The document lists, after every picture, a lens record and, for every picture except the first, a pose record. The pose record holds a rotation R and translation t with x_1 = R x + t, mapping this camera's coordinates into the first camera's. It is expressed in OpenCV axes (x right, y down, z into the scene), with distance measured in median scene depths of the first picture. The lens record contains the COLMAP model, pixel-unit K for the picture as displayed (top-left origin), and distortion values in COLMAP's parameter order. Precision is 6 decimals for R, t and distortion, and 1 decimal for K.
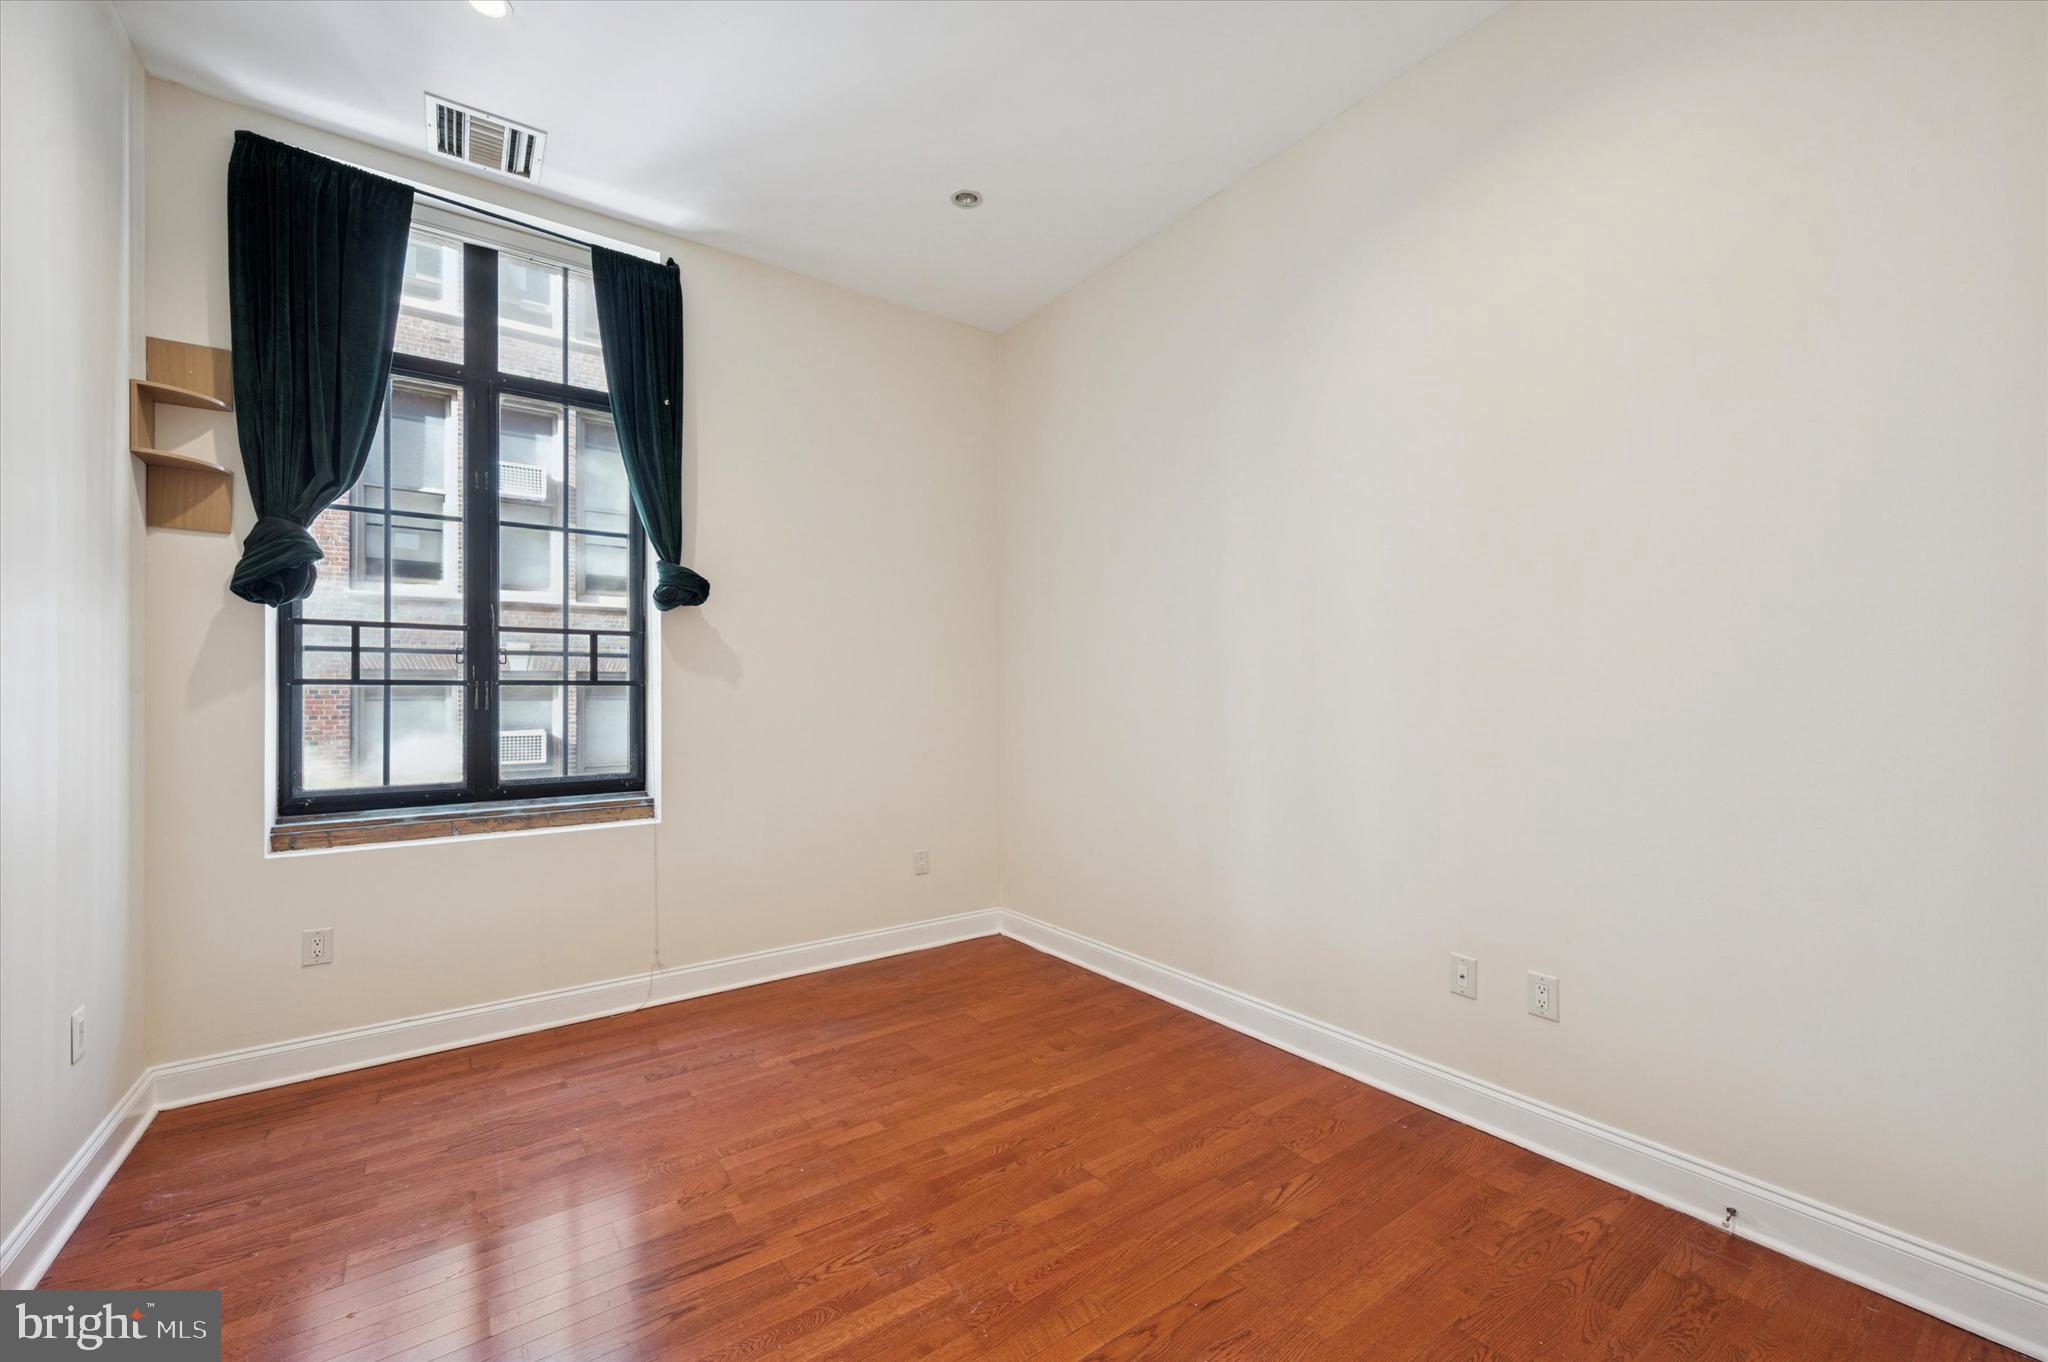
lens RADIAL K [[871.7, 0, 1054.4], [0, 871.7, 684.8], [0, 0, 1]] dist [0.006938, 0.000309]
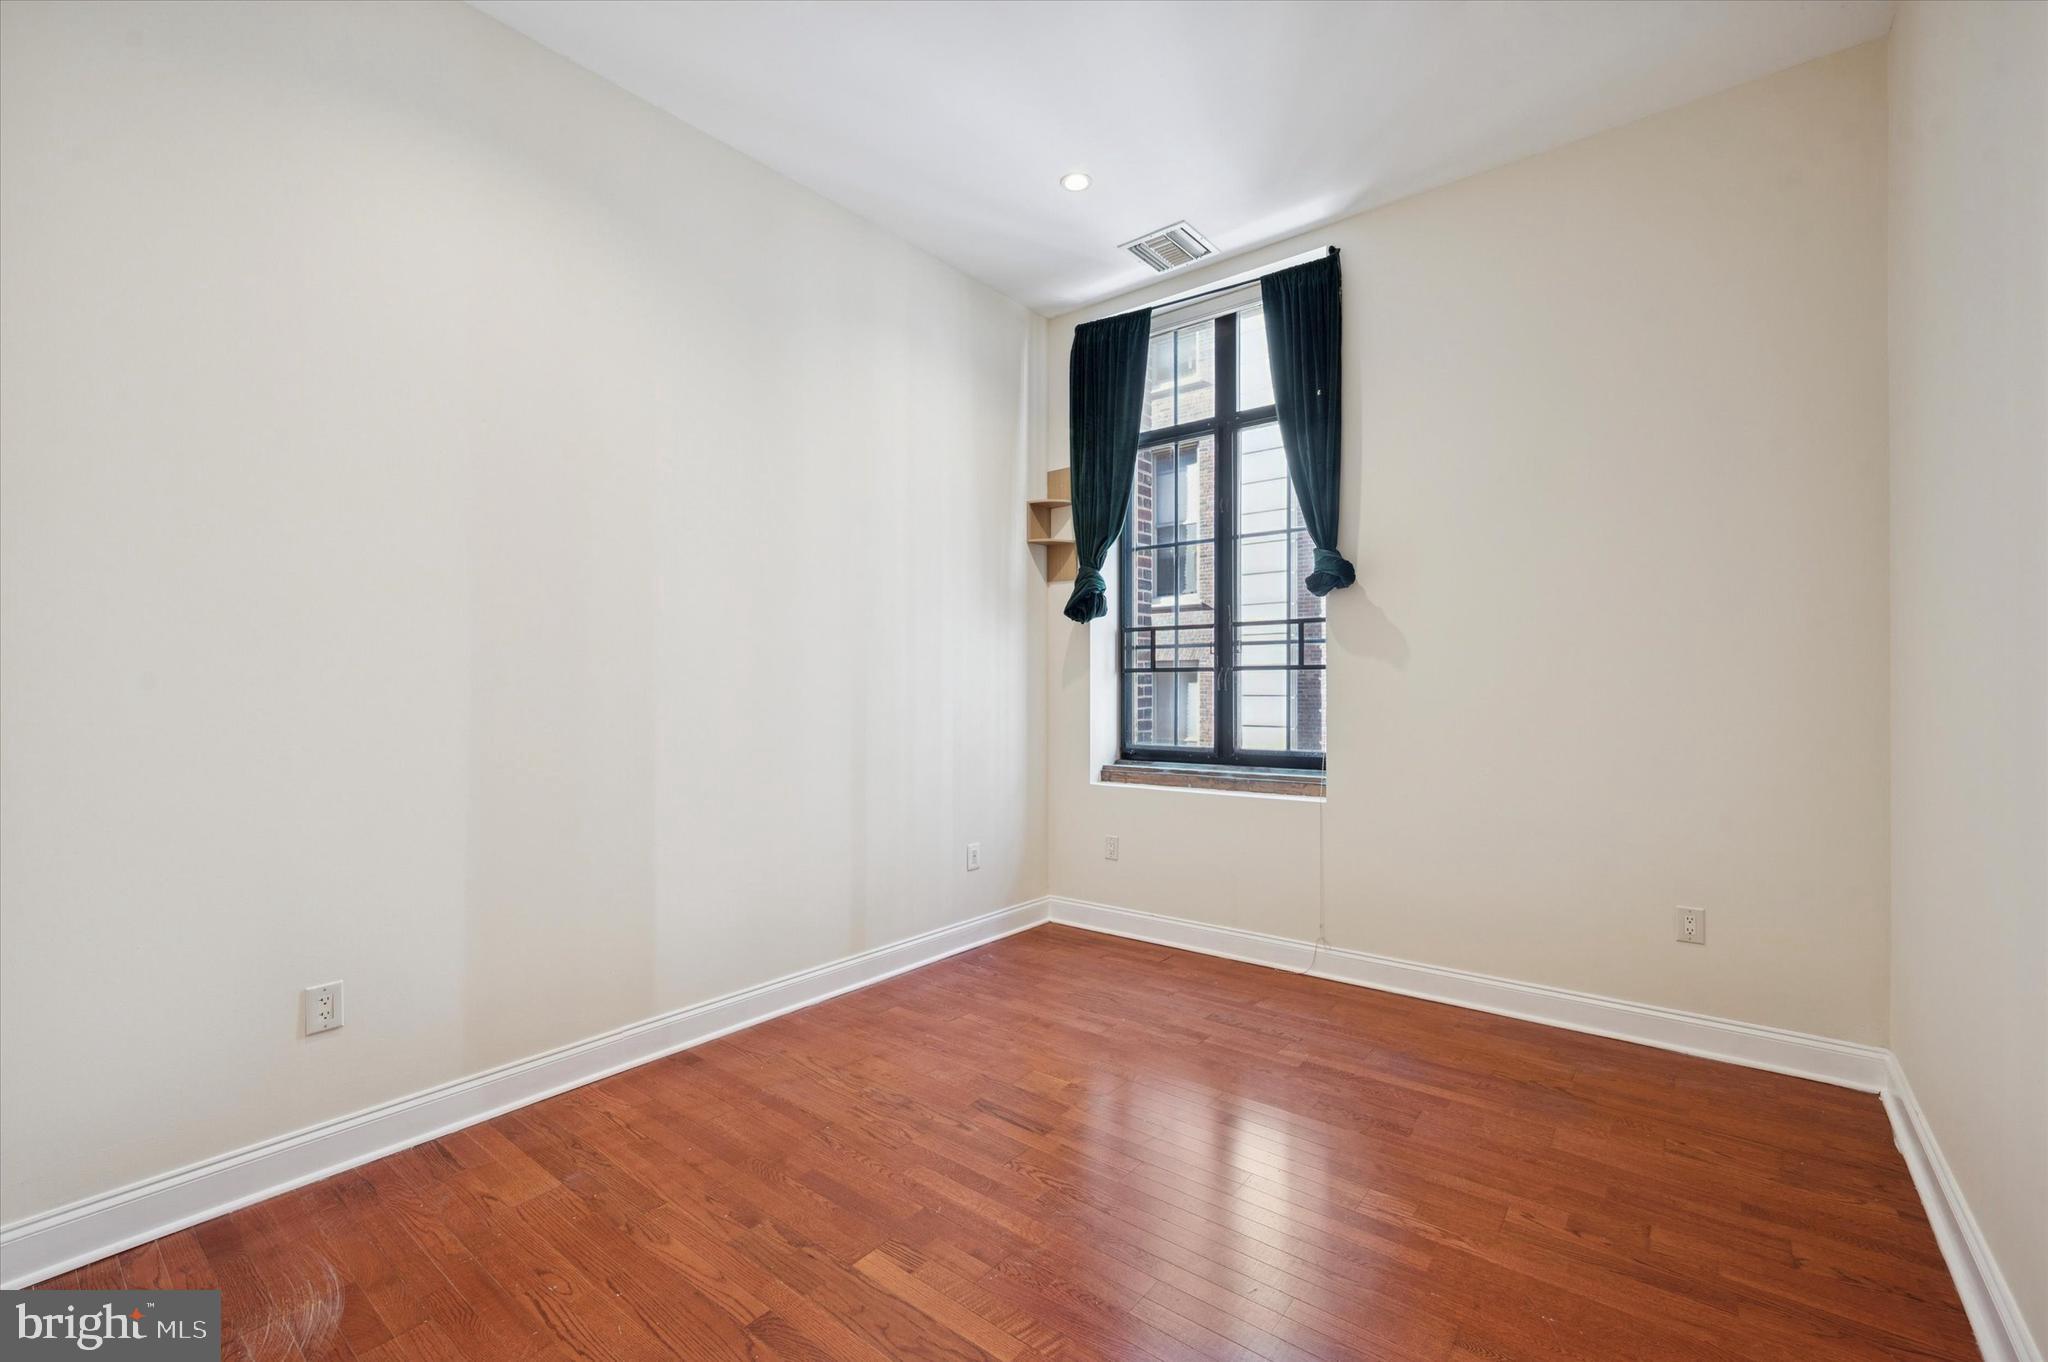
lens RADIAL K [[932.7, 0, 1024.0], [0, 932.7, 681.0], [0, 0, 1]] dist [-0.001427, -0.000024]
pose [[0.194037, 0.002388, -0.980991, 0.616246], [0.016175, 0.999853, 0.005634, 0.002406], [0.980861, -0.016961, 0.193969, 0.486244]]
